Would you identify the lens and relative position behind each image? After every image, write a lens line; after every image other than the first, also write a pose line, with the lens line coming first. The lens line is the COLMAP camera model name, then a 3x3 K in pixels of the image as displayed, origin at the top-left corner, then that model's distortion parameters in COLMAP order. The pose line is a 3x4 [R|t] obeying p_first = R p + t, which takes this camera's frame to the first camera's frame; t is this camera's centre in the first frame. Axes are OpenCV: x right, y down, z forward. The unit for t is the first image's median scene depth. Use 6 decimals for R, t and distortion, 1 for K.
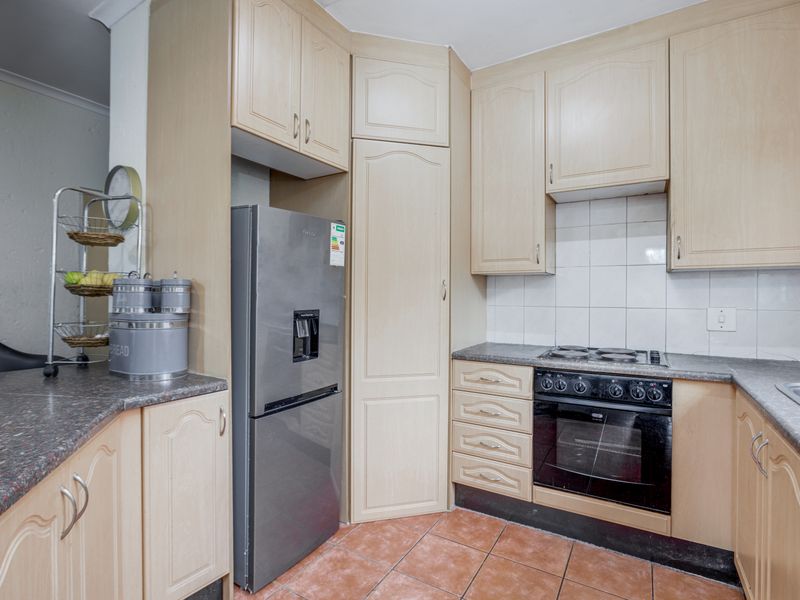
lens RADIAL K [[414.8, 0, 400.0], [0, 414.8, 300.0], [0, 0, 1]] dist [0.034761, 0.000827]
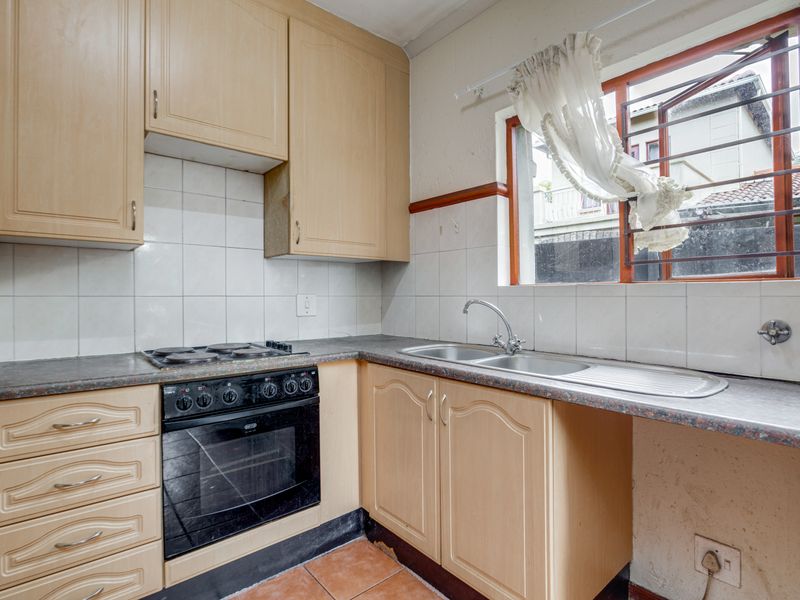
lens RADIAL K [[424.6, 0, 396.3], [0, 424.6, 296.2], [0, 0, 1]] dist [-0.001649, 0.000545]
pose [[0.322748, 0.000085, 0.946485, -0.208681], [0.011219, 0.999929, -0.003915, 0.030899], [-0.946419, 0.011882, 0.322724, 0.457145]]
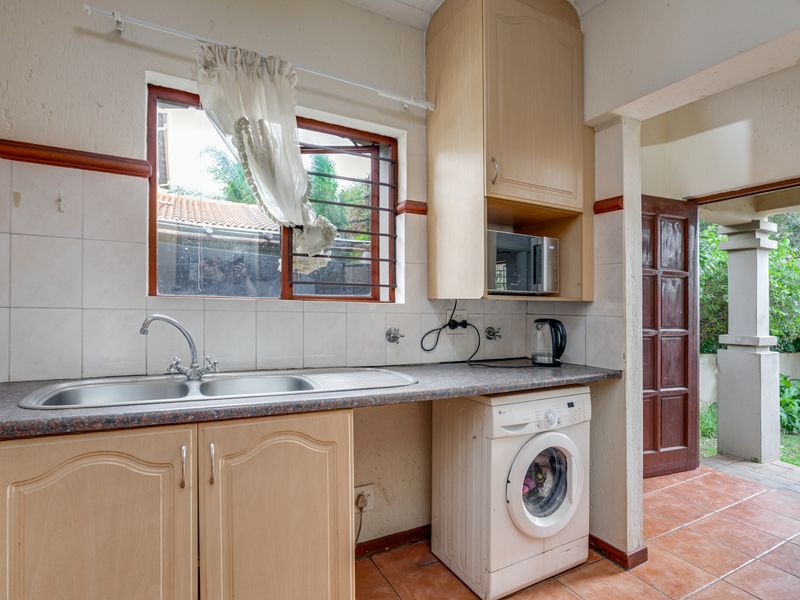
lens RADIAL K [[429.9, 0, 400.0], [0, 429.9, 300.0], [0, 0, 1]] dist [-0.000543, 0.000858]
pose [[-0.851267, -0.009184, 0.524652, 0.018956], [-0.015165, 0.999860, -0.007104, 0.010659], [-0.524513, -0.014004, -0.851287, 0.992409]]
